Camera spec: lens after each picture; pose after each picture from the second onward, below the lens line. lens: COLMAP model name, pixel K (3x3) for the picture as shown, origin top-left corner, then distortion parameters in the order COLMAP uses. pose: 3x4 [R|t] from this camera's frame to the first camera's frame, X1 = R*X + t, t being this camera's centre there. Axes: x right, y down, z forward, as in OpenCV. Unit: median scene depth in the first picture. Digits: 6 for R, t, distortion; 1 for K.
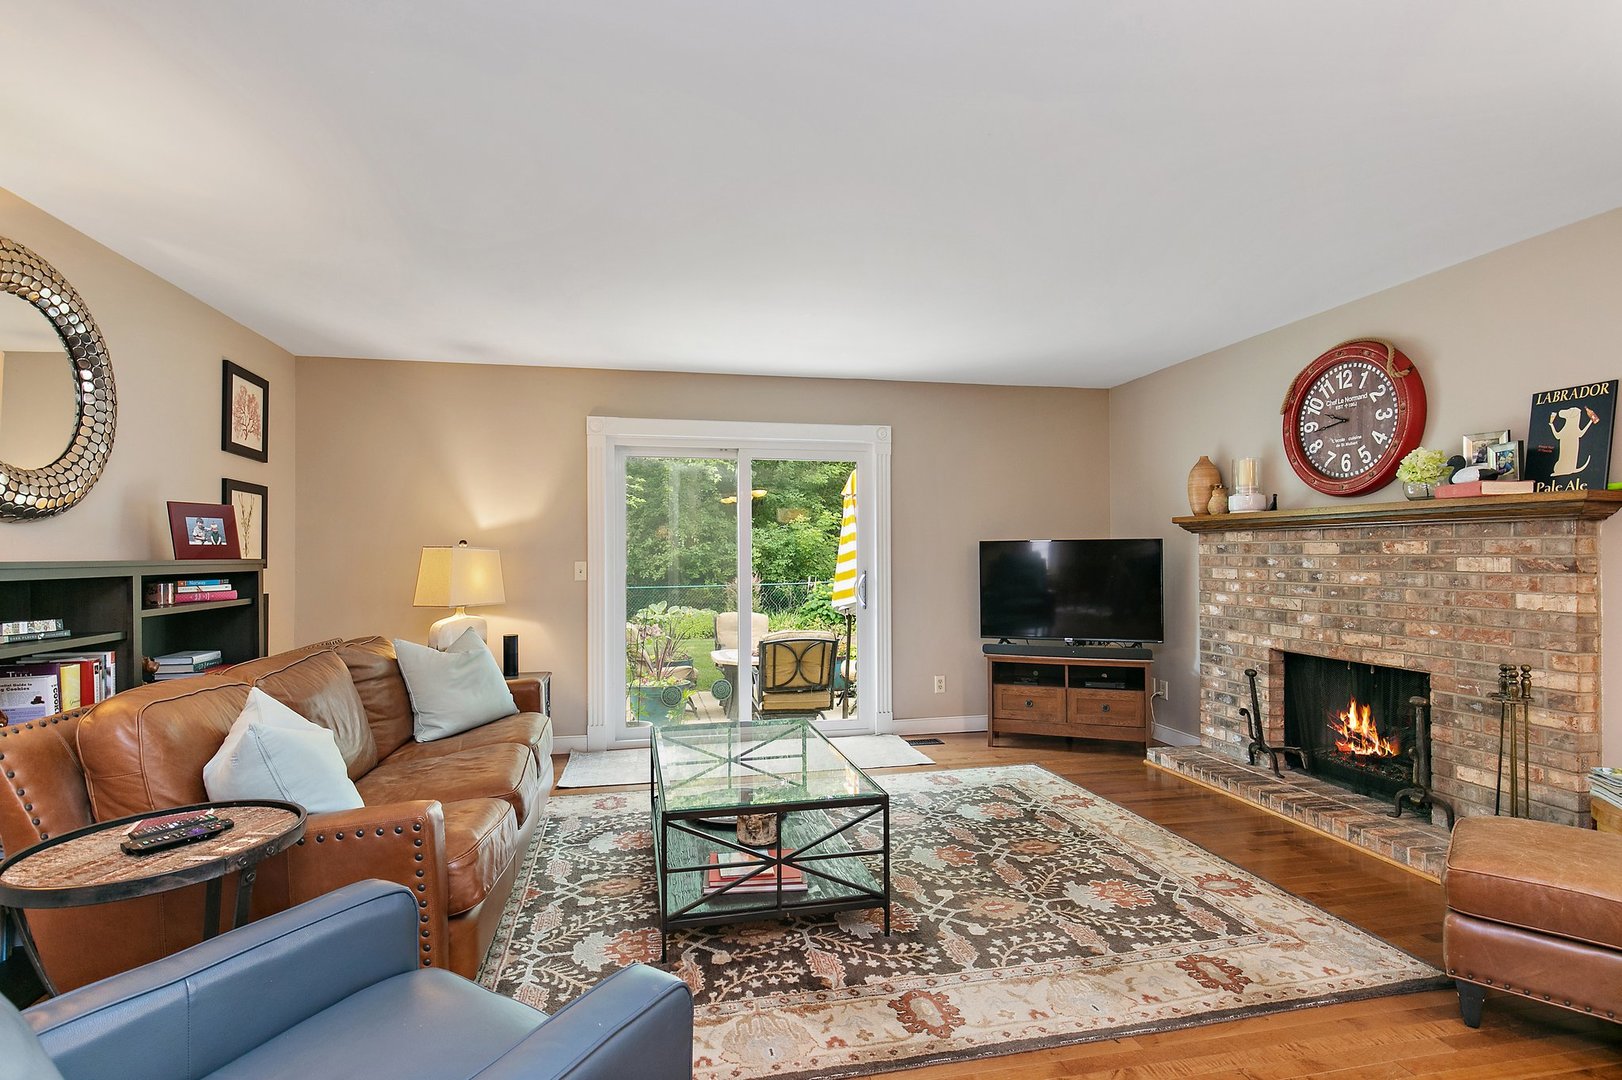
lens RADIAL K [[786.2, 0, 811.3], [0, 786.2, 544.4], [0, 0, 1]] dist [-0.000391, 0.000167]
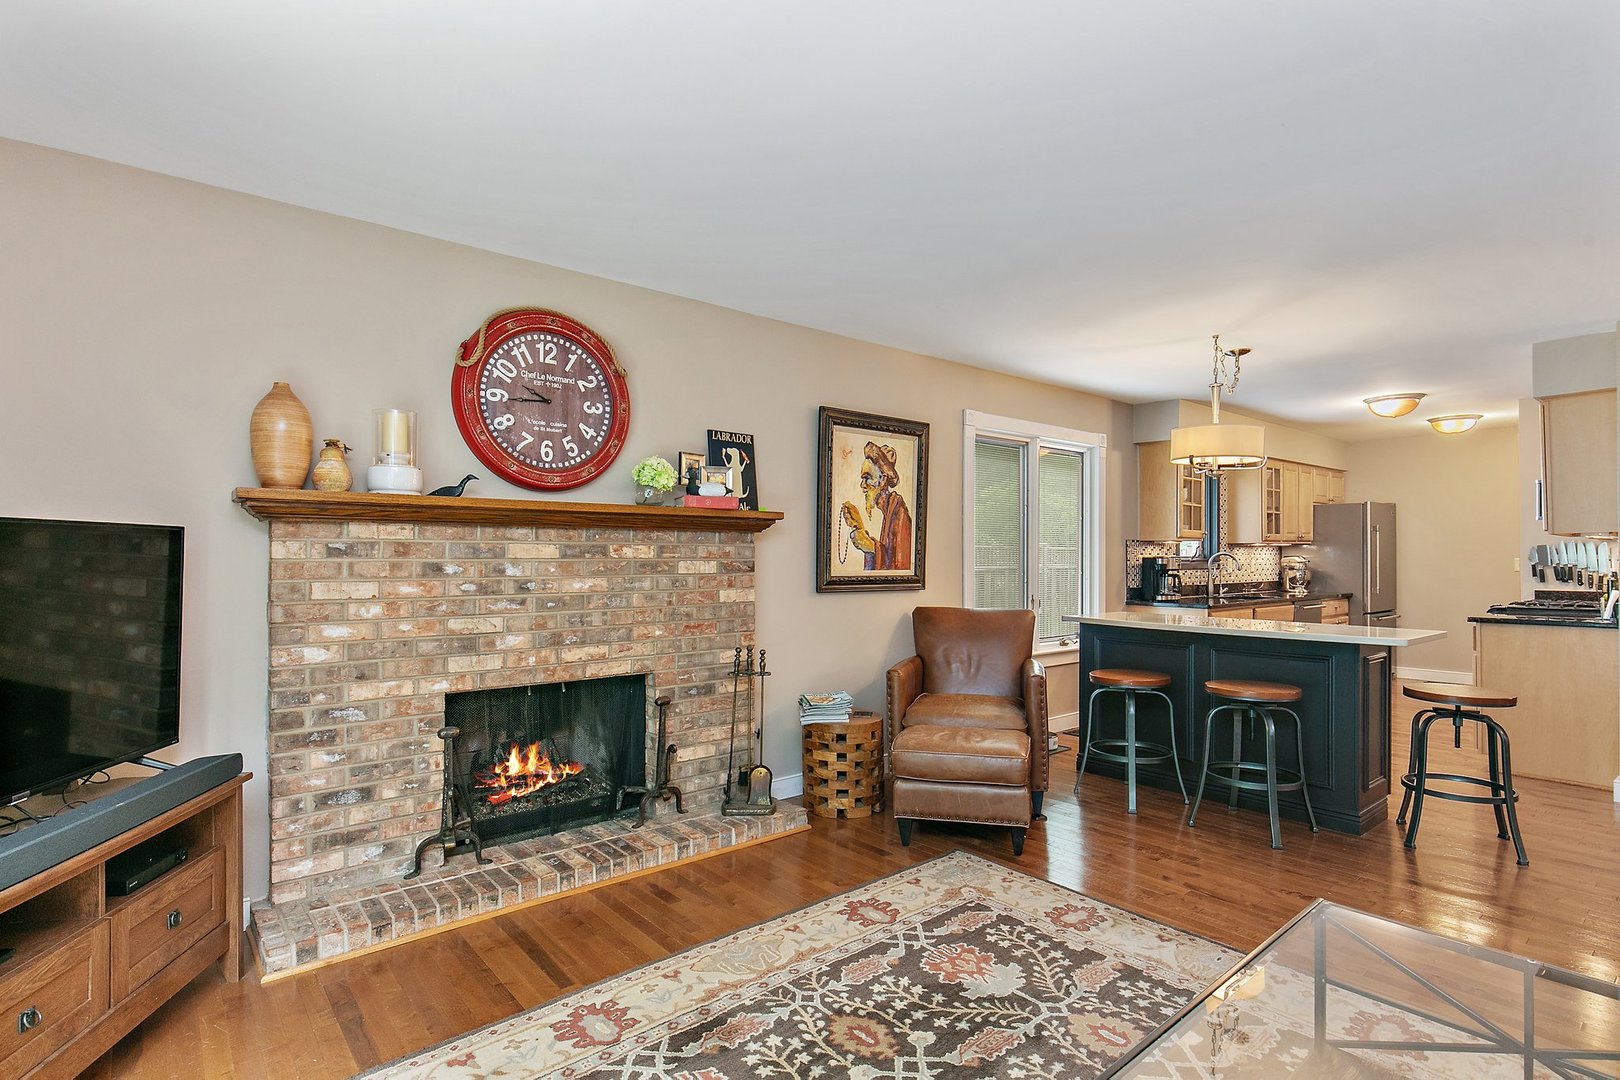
lens RADIAL K [[806.5, 0, 798.8], [0, 806.5, 548.6], [0, 0, 1]] dist [-0.000764, -0.000273]
pose [[-0.460935, 0.011484, 0.887360, -0.230515], [-0.010000, 0.999786, -0.018133, 0.015687], [-0.887378, -0.017232, -0.460721, 1.215648]]
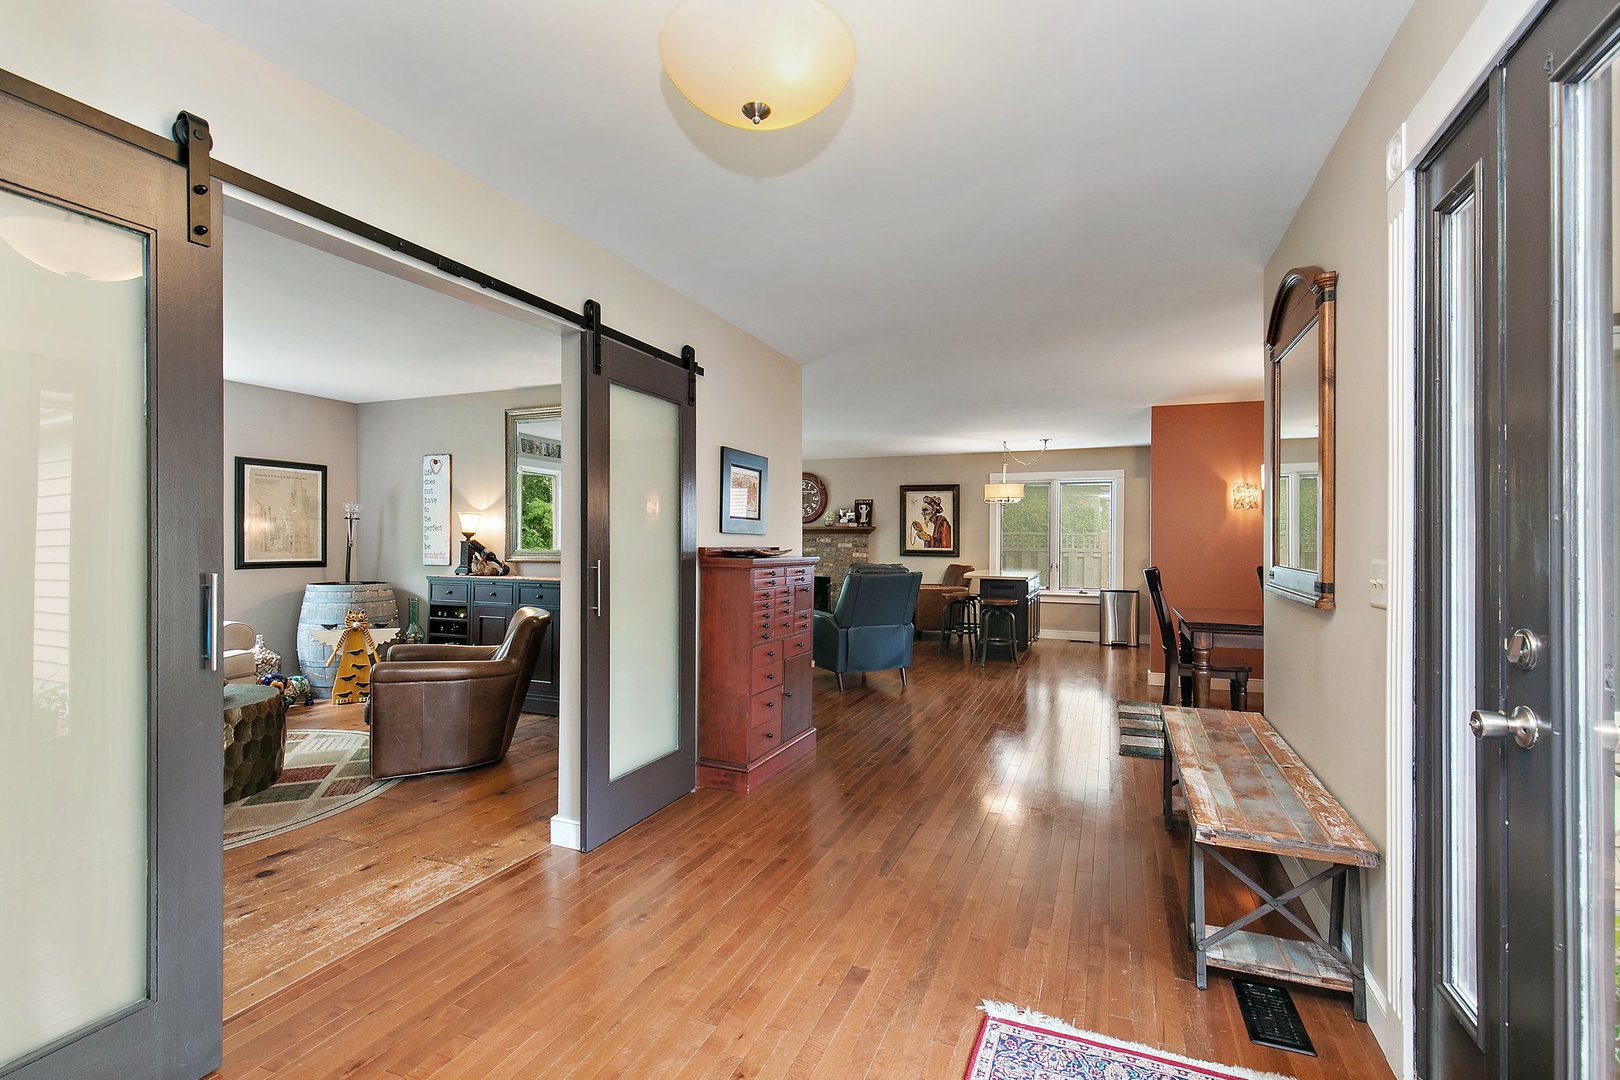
lens RADIAL K [[735.3, 0, 800.3], [0, 735.3, 540.6], [0, 0, 1]] dist [0.000192, 0.000527]
pose [[0.581241, 0.005118, 0.813715, -1.737920], [-0.017412, 0.999829, 0.006149, -0.010921], [-0.813545, -0.017742, 0.581231, -0.689952]]
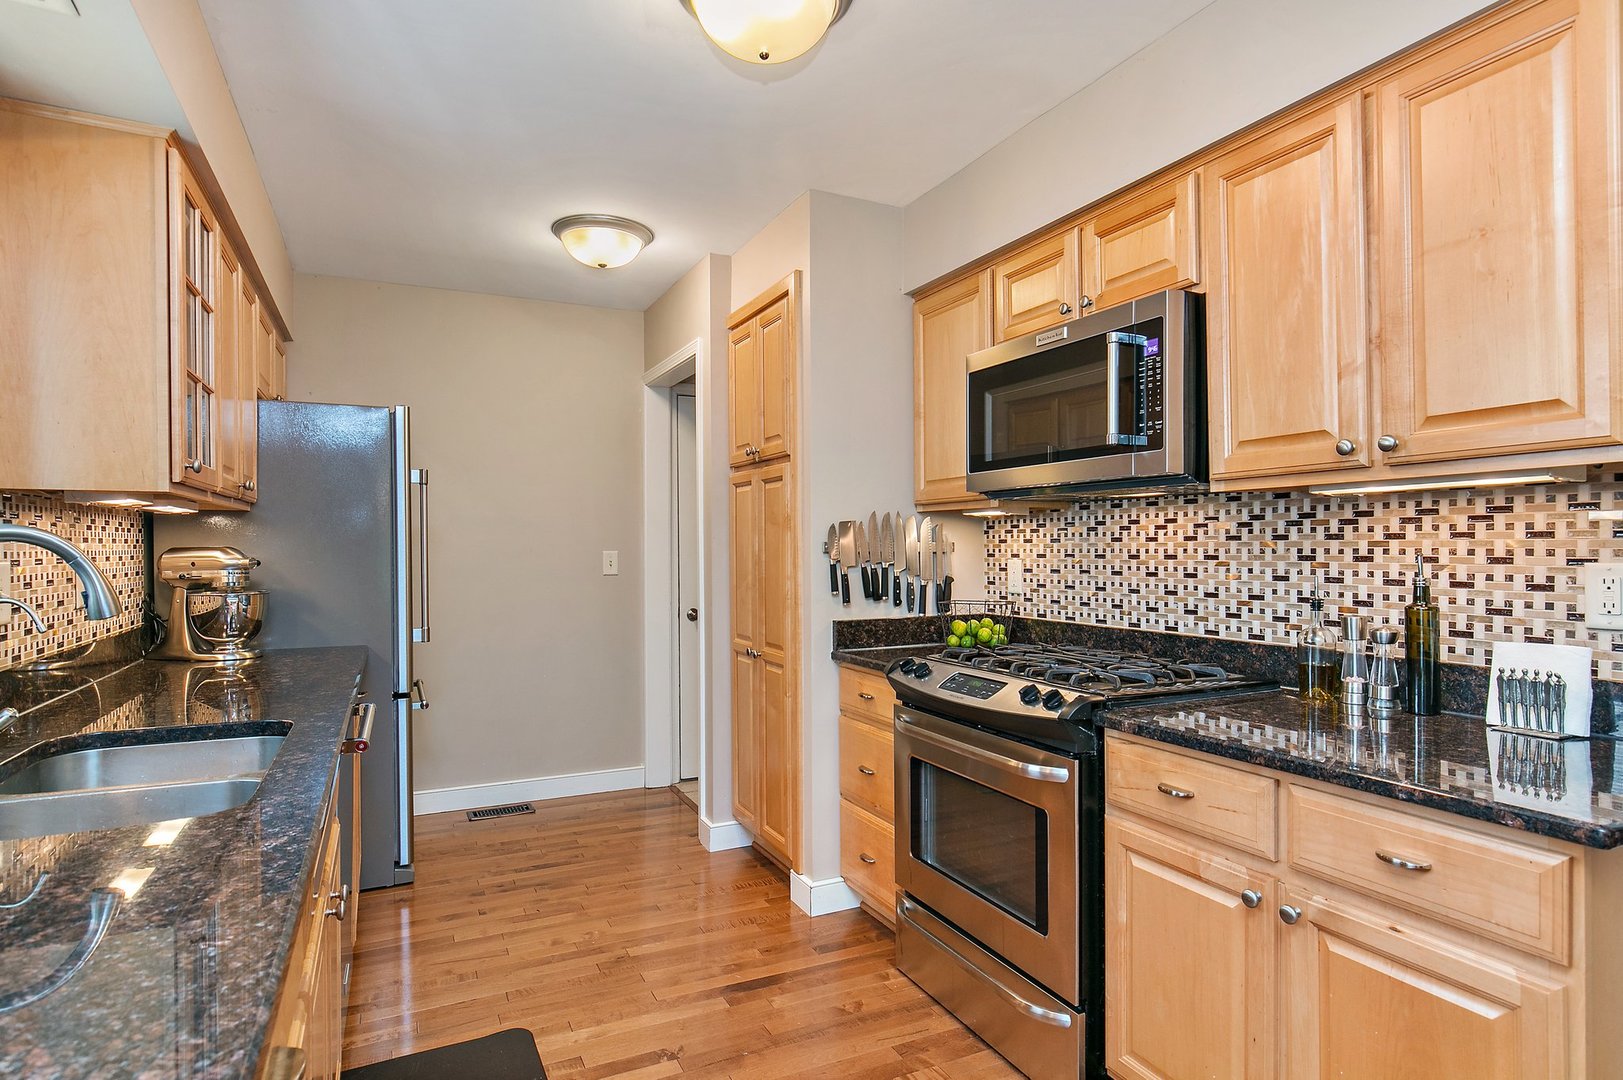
lens RADIAL K [[889.3, 0, 854.3], [0, 889.3, 544.5], [0, 0, 1]] dist [-0.007328, -0.000246]
pose [[-0.969133, 0.005971, -0.246467, 0.725253], [0.009890, 0.999843, -0.014669, -0.002476], [0.246341, -0.016653, -0.969040, -0.084433]]
